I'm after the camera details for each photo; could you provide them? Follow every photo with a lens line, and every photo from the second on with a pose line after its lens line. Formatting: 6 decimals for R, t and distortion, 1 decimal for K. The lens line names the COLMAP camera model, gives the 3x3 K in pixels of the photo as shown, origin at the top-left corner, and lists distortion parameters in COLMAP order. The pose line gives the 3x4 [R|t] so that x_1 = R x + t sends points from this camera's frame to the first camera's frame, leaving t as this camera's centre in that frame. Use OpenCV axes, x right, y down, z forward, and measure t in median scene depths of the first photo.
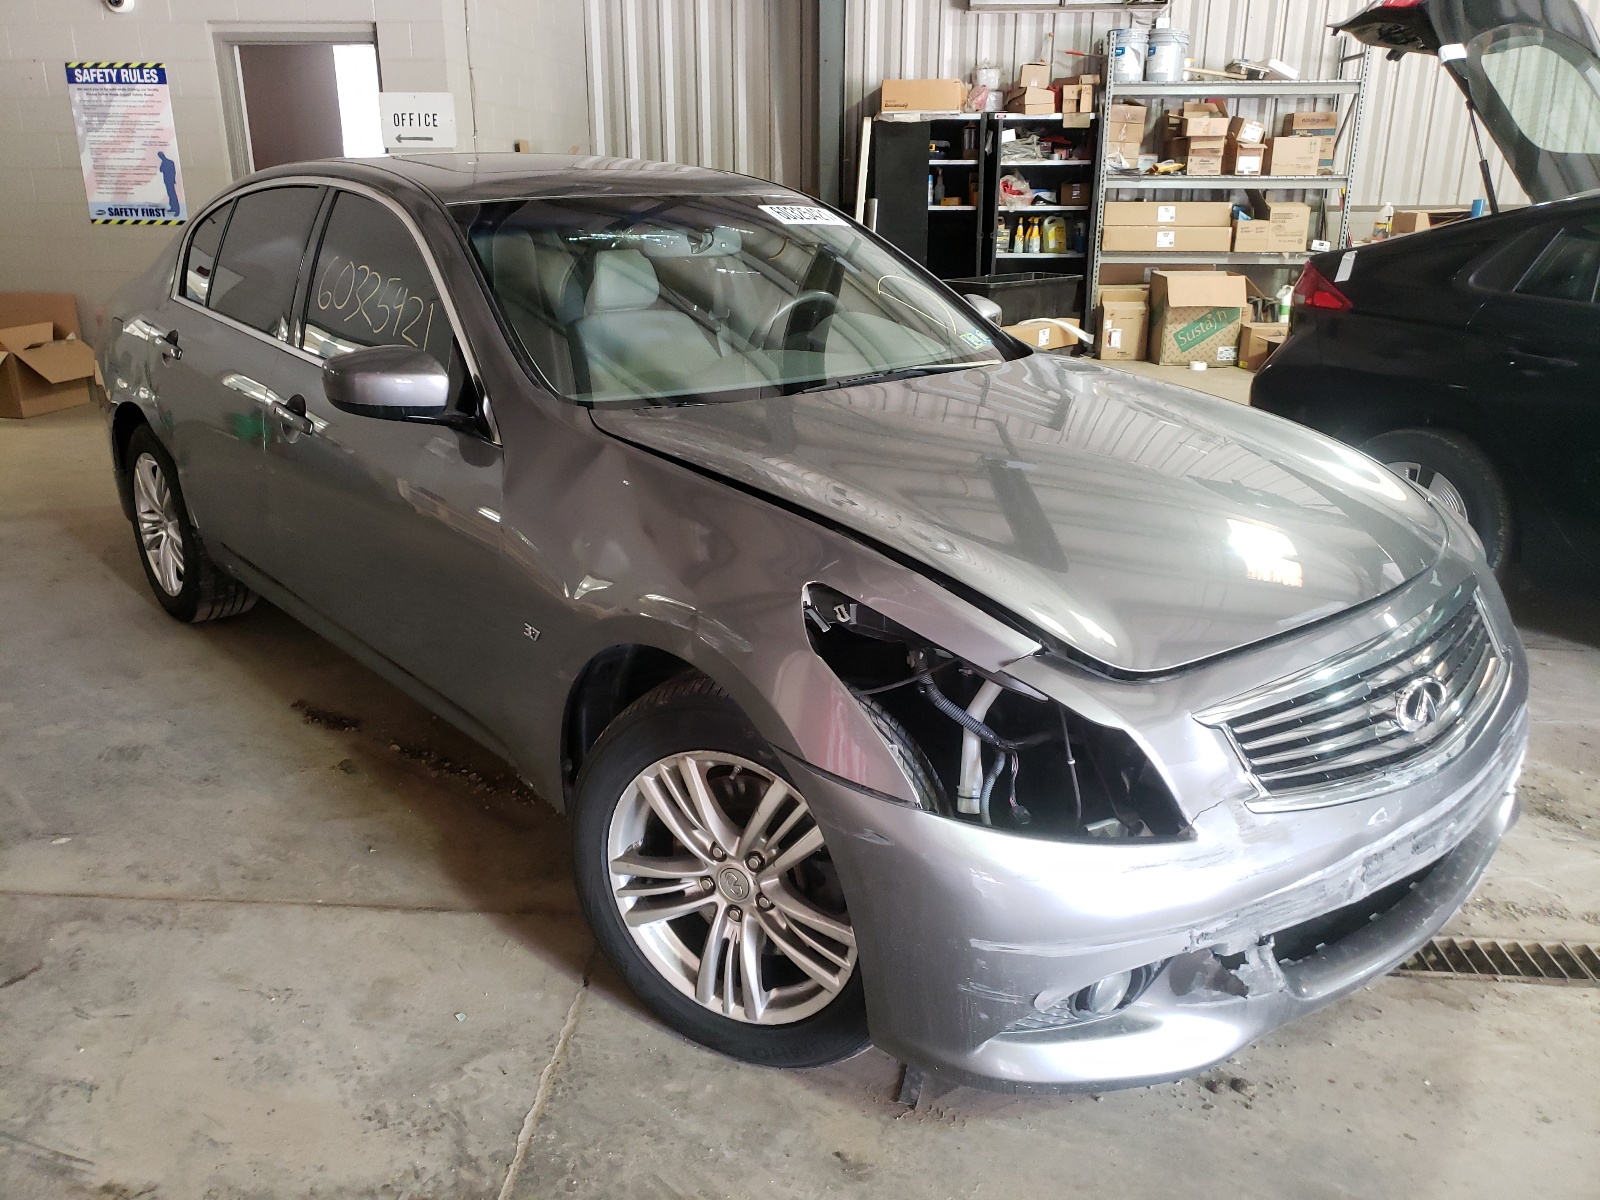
lens RADIAL K [[1266.1, 0, 798.8], [0, 1266.1, 559.1], [0, 0, 1]] dist [0.002642, 0.012344]
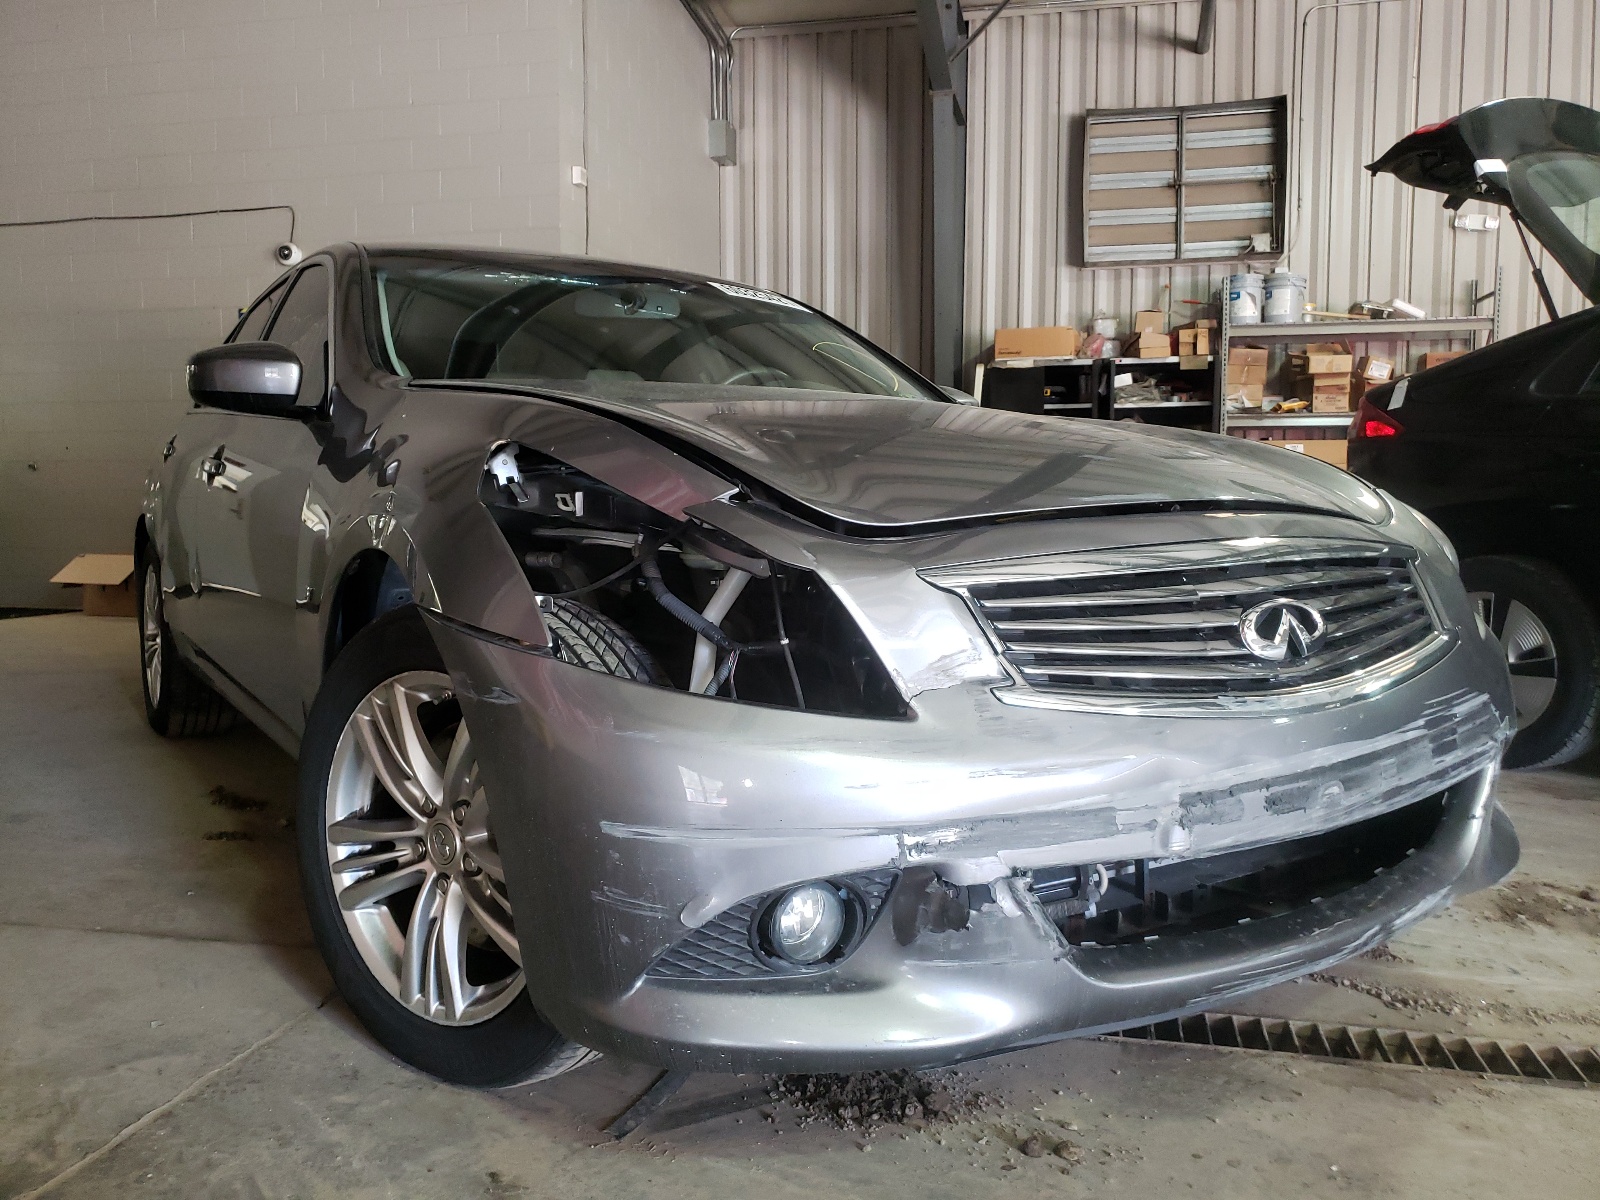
lens RADIAL K [[1266.1, 0, 798.8], [0, 1266.1, 559.1], [0, 0, 1]] dist [0.002642, 0.012344]
pose [[0.988909, 0.006044, -0.148397, 0.182786], [-0.041593, 0.970461, -0.237648, 0.159271], [0.142578, 0.241184, 0.959949, 0.113434]]
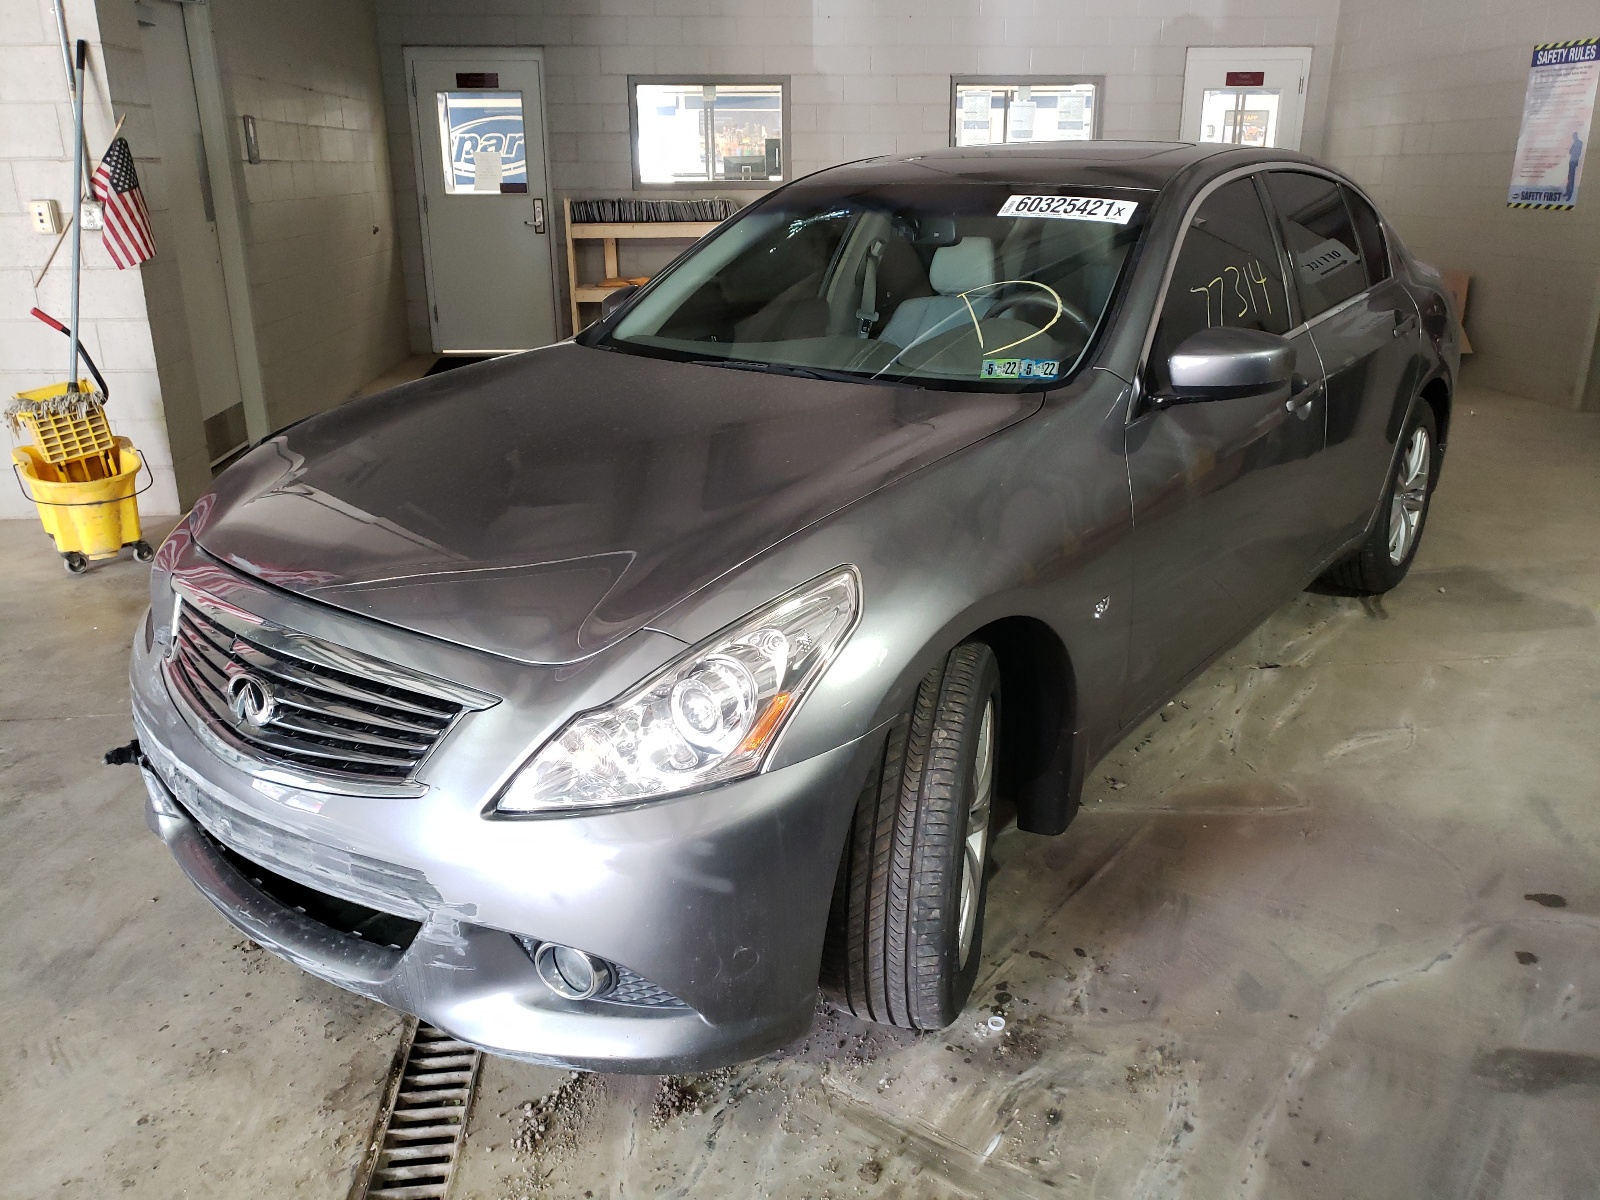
lens RADIAL K [[1266.1, 0, 798.8], [0, 1266.1, 559.1], [0, 0, 1]] dist [0.002642, 0.012344]
pose [[0.175879, 0.288104, -0.941309, 0.901639], [-0.263126, 0.935182, 0.237065, -0.225543], [0.948594, 0.205988, 0.240286, 0.678098]]
